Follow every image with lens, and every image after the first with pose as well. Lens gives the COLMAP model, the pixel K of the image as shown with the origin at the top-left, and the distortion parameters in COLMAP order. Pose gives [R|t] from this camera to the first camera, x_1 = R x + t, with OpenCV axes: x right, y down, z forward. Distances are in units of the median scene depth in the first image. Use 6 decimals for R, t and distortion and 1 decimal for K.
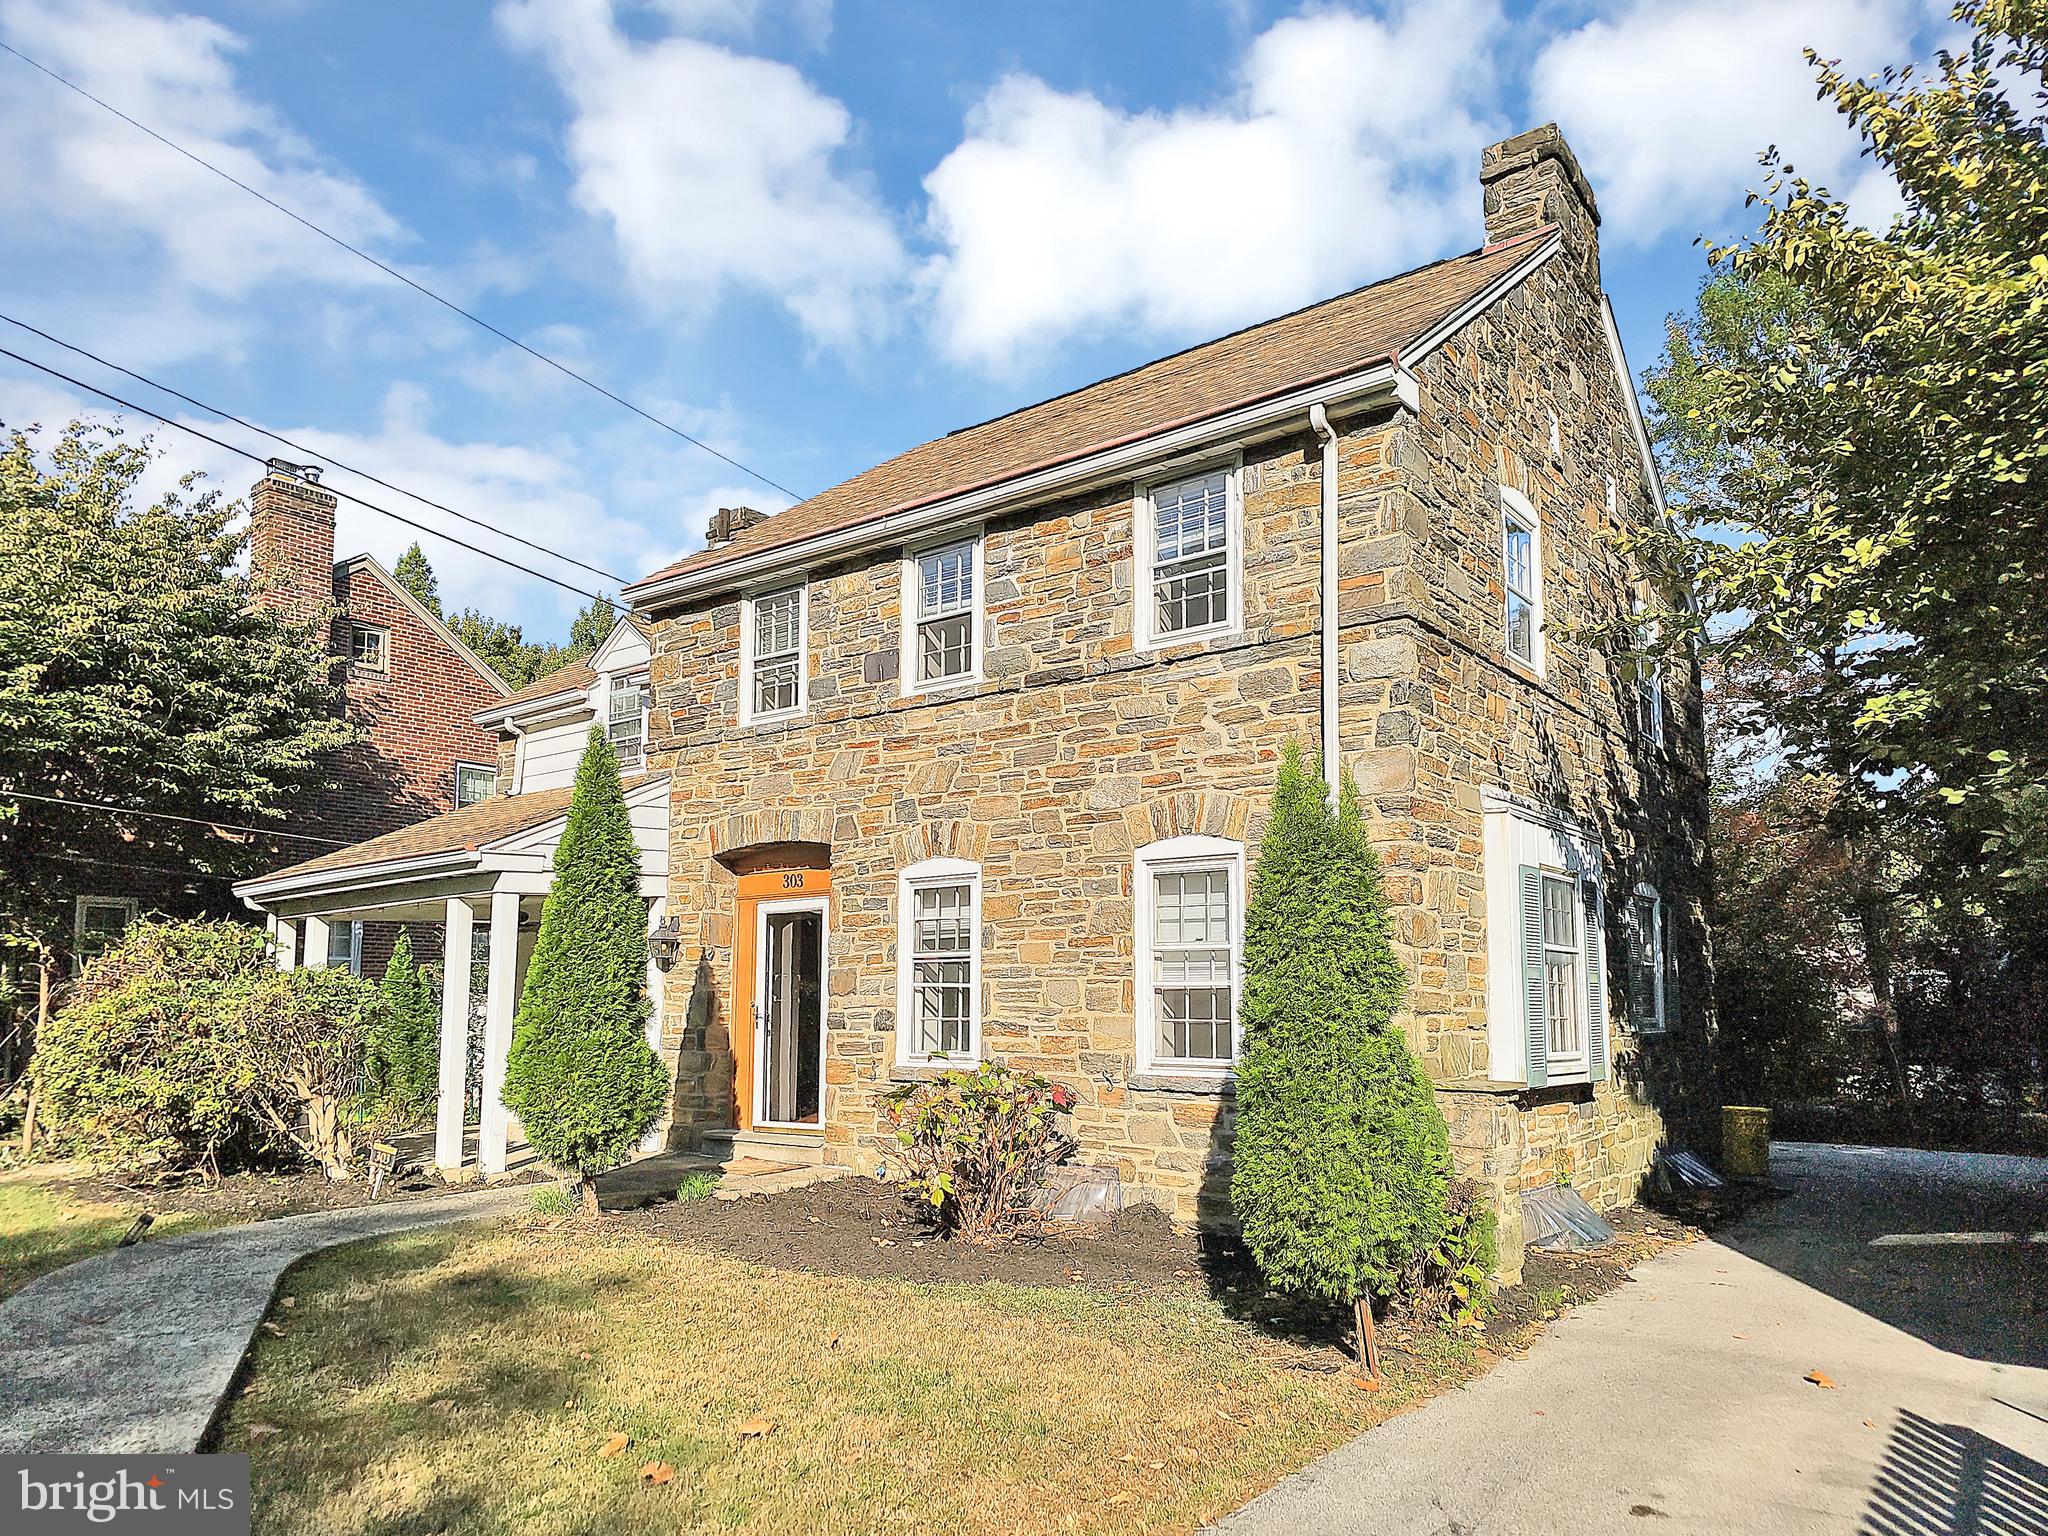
lens RADIAL K [[1425.9, 0, 1030.5], [0, 1425.9, 832.6], [0, 0, 1]] dist [0.062829, -0.001594]
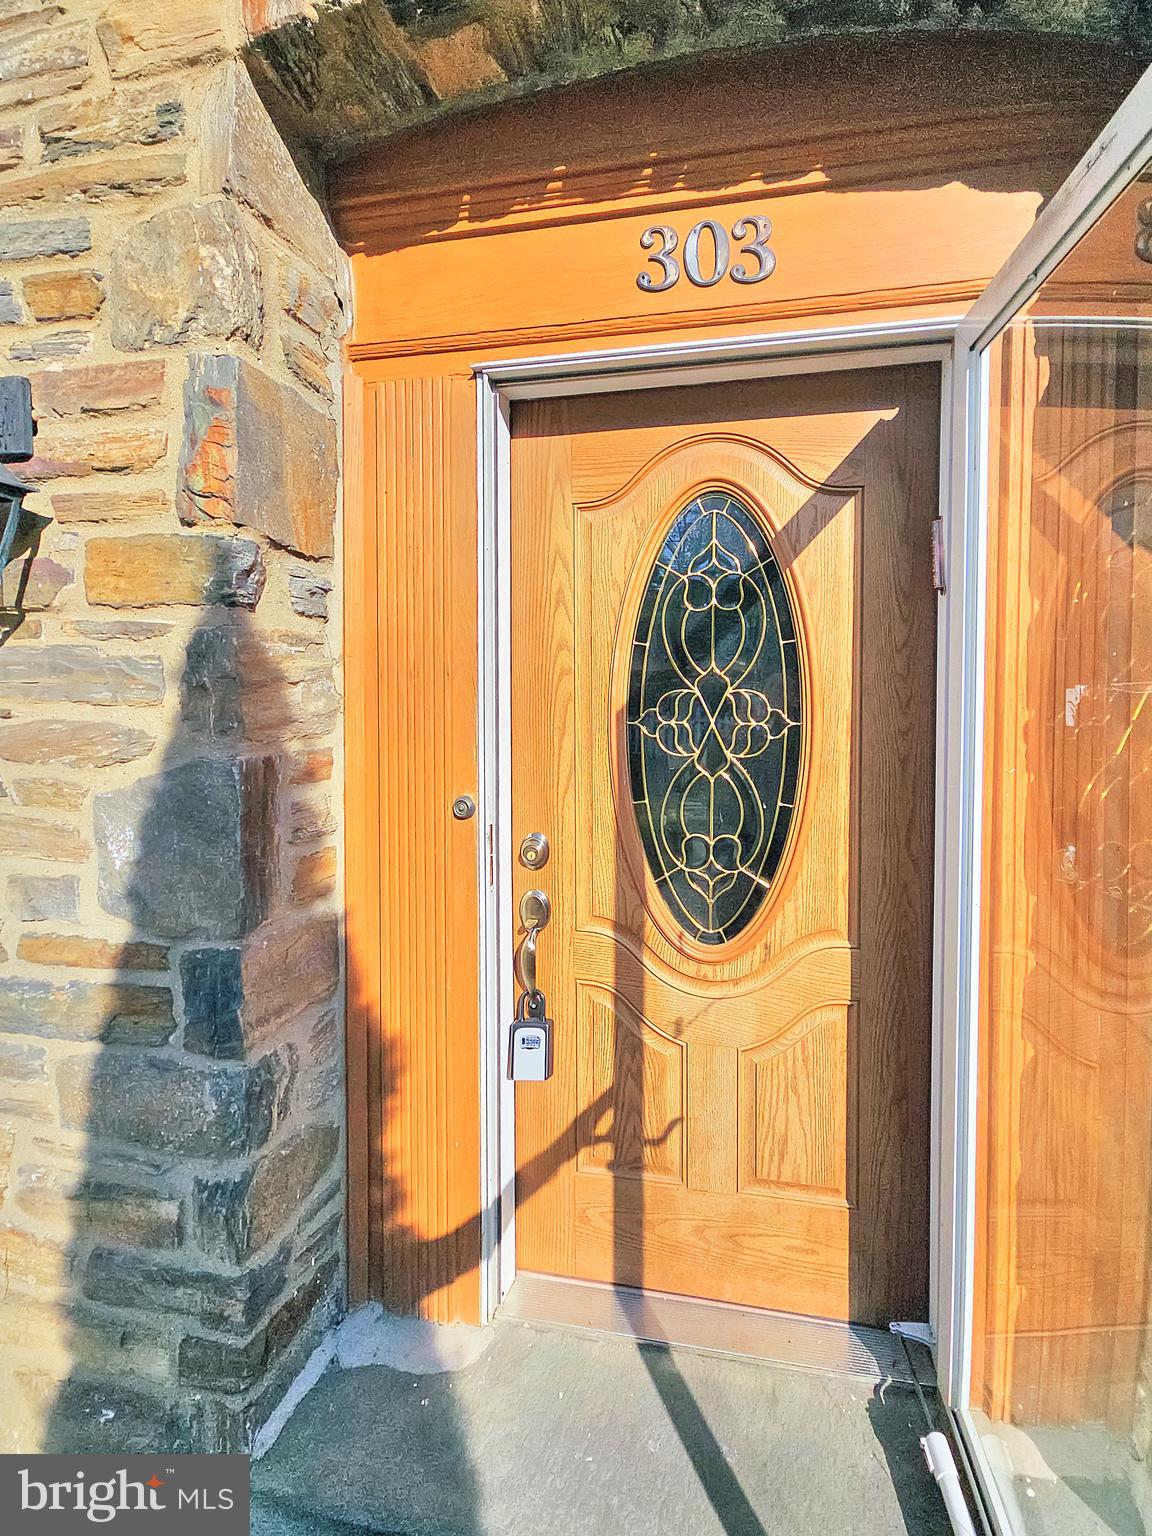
lens RADIAL K [[641.6, 0, 659.6], [0, 641.6, 710.0], [0, 0, 1]] dist [0.016285, -0.010008]
pose [[0.879610, -0.012625, 0.475528, -0.241654], [-0.058181, 0.989288, 0.133884, 0.098252], [-0.472124, -0.145432, 0.869453, 0.998072]]
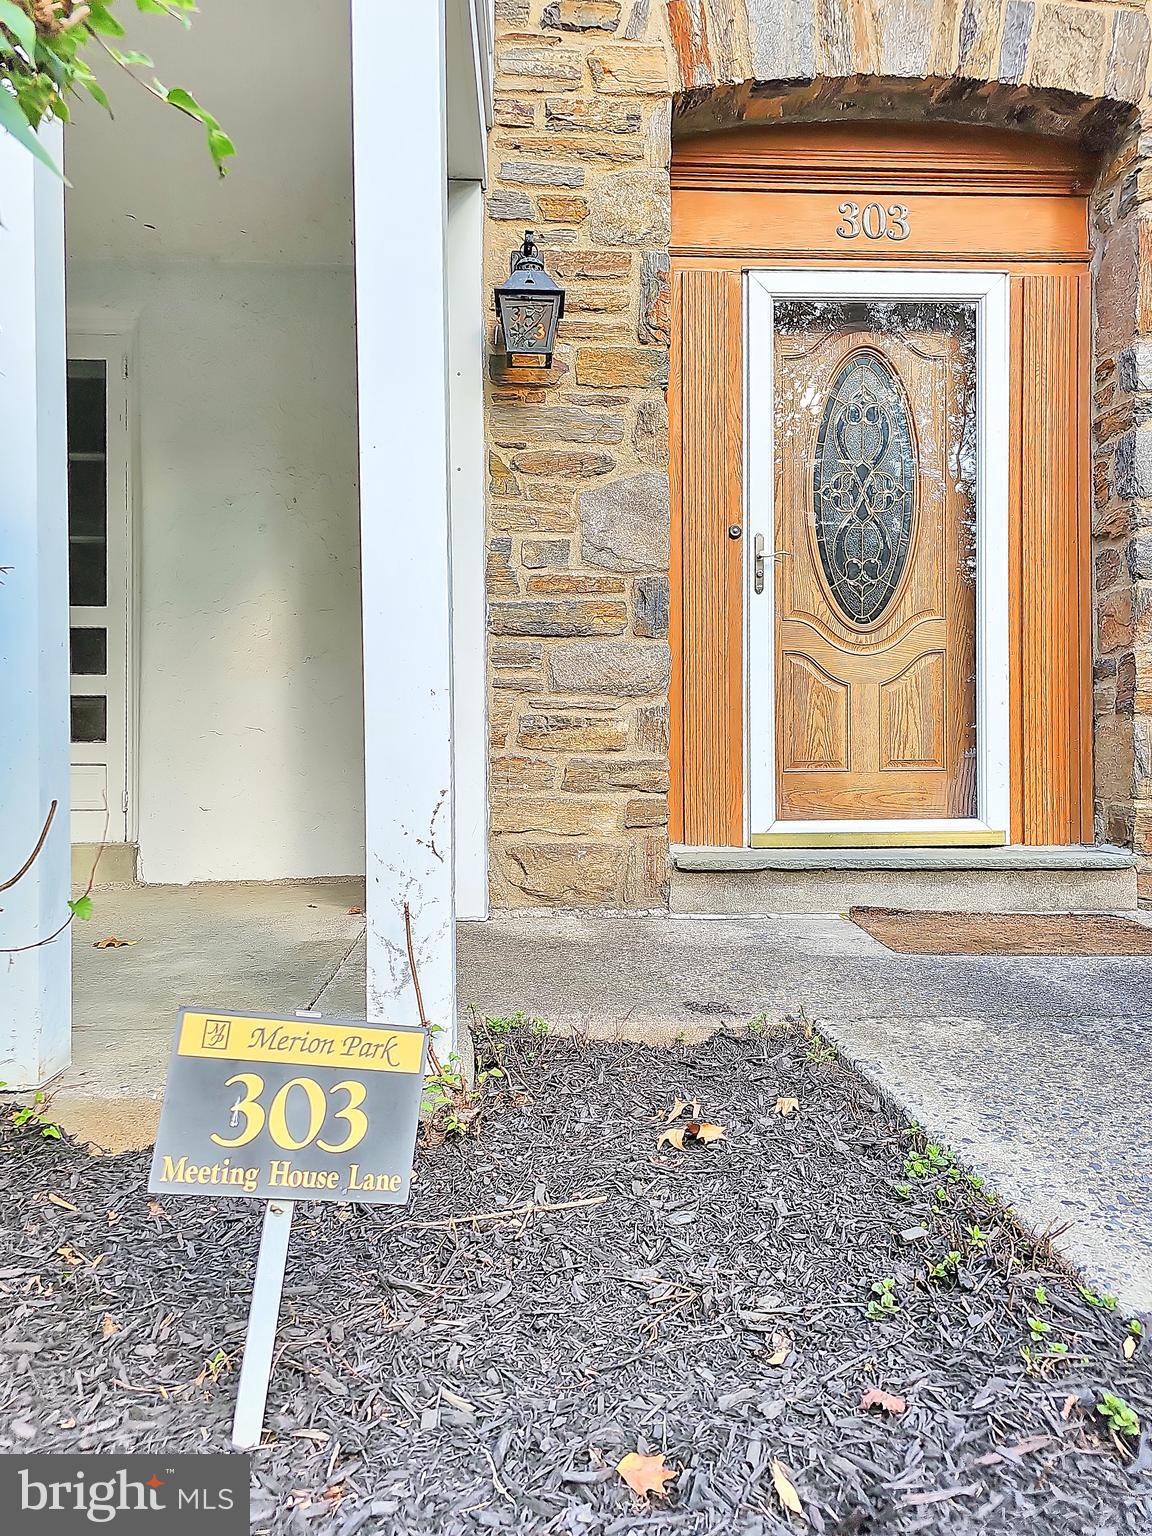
lens RADIAL K [[1030.2, 0, 576.0], [0, 1030.2, 768.0], [0, 0, 1]] dist [0.001576, -0.004710]
pose [[0.740432, -0.024106, 0.671699, -0.467693], [-0.074054, 0.990347, 0.117173, 0.172766], [-0.668040, -0.136501, 0.731499, 0.906817]]
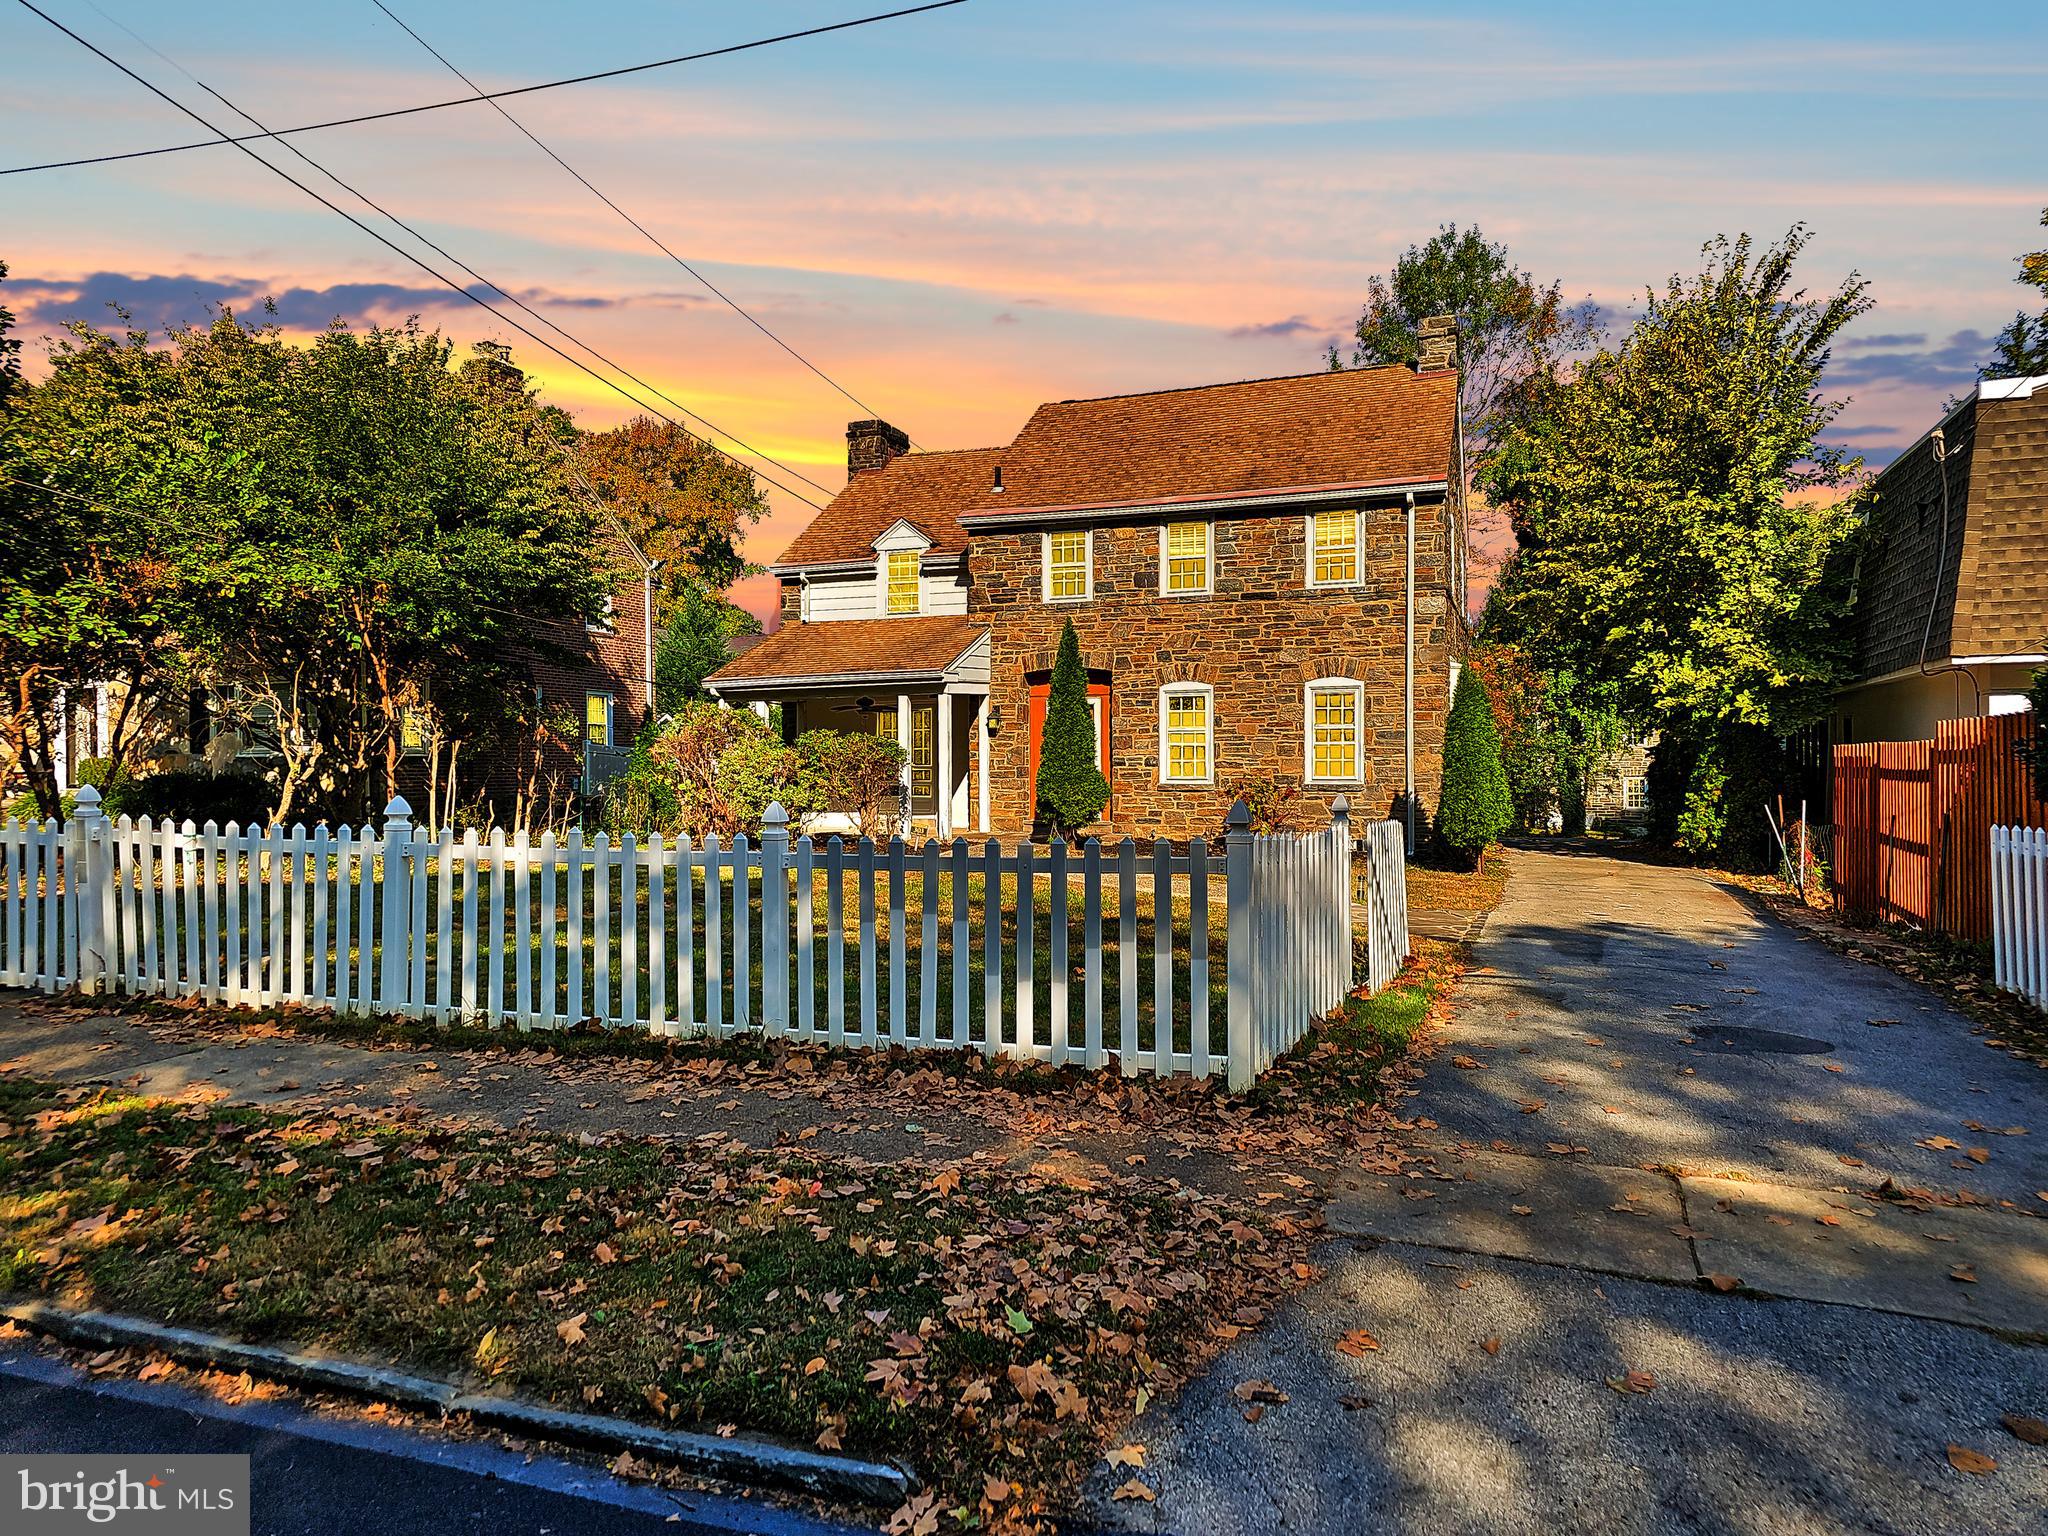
lens RADIAL K [[1373.6, 0, 1024.0], [0, 1373.6, 768.0], [0, 0, 1]] dist [0.001576, -0.004710]
pose [[0.953802, -0.004193, 0.300406, -0.840806], [-0.033418, 0.992217, 0.119952, -0.082633], [-0.298571, -0.124450, 0.946239, -0.755053]]
